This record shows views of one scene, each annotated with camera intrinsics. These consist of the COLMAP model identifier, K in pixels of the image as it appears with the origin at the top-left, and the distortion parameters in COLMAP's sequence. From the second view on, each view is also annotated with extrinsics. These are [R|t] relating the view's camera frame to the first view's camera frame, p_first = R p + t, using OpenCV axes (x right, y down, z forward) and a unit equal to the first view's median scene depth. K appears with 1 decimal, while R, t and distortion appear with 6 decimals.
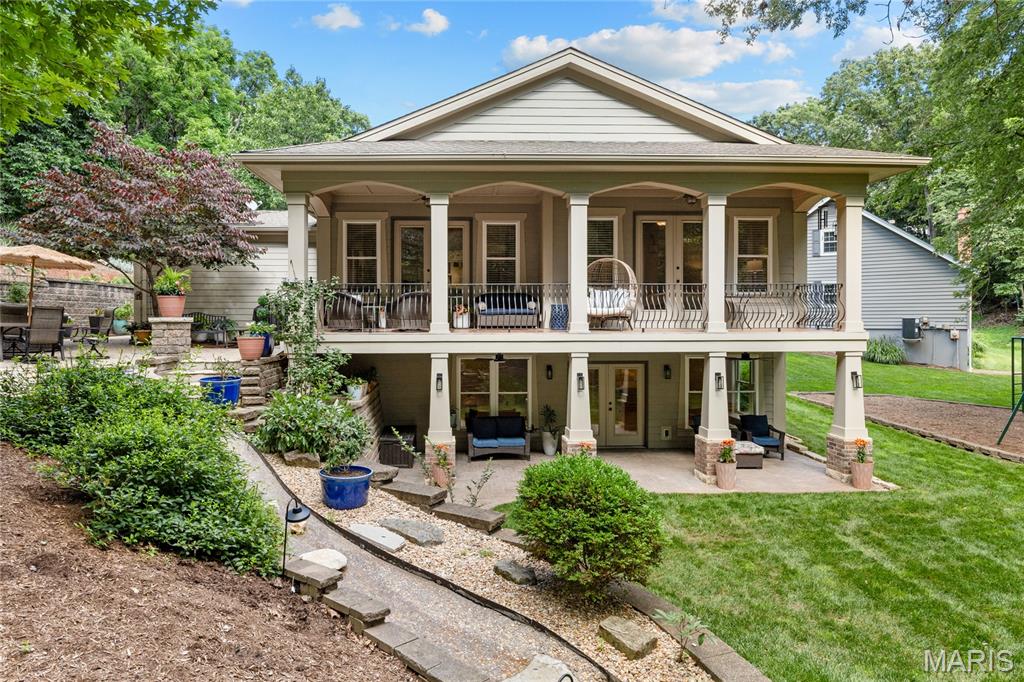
lens RADIAL K [[606.0, 0, 503.7], [0, 606.0, 339.5], [0, 0, 1]] dist [0.009962, -0.000264]
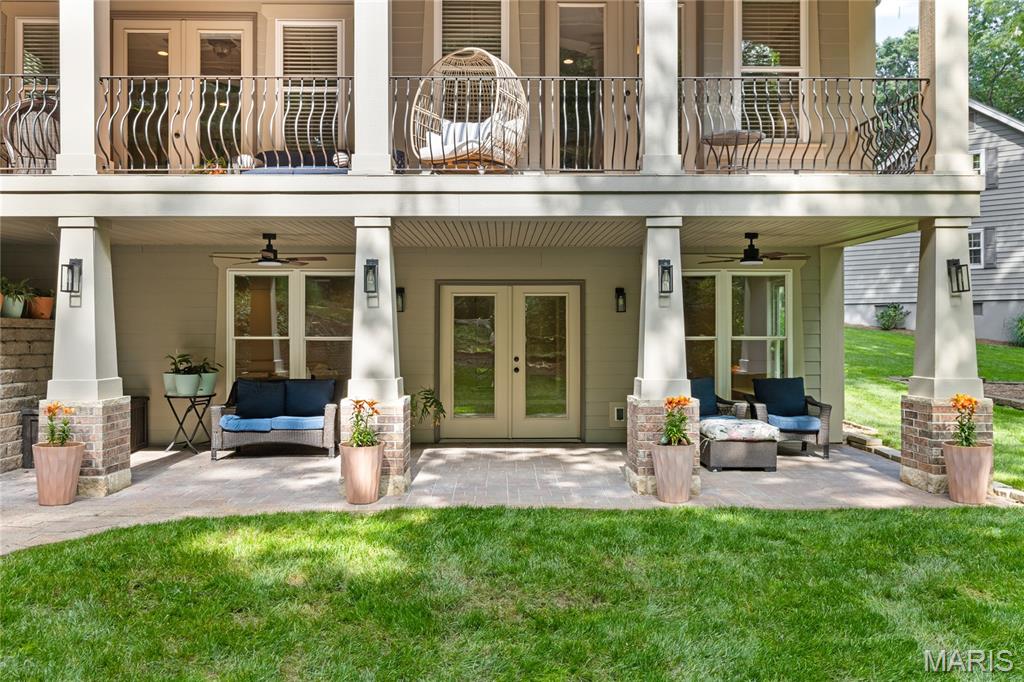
lens RADIAL K [[817.2, 0, 520.6], [0, 817.2, 336.0], [0, 0, 1]] dist [-0.005791, 0.002238]
pose [[0.999787, 0.001226, -0.020578, 0.257603], [-0.001488, 0.999918, -0.012725, 0.124514], [0.020561, 0.012753, 0.999707, 0.364830]]
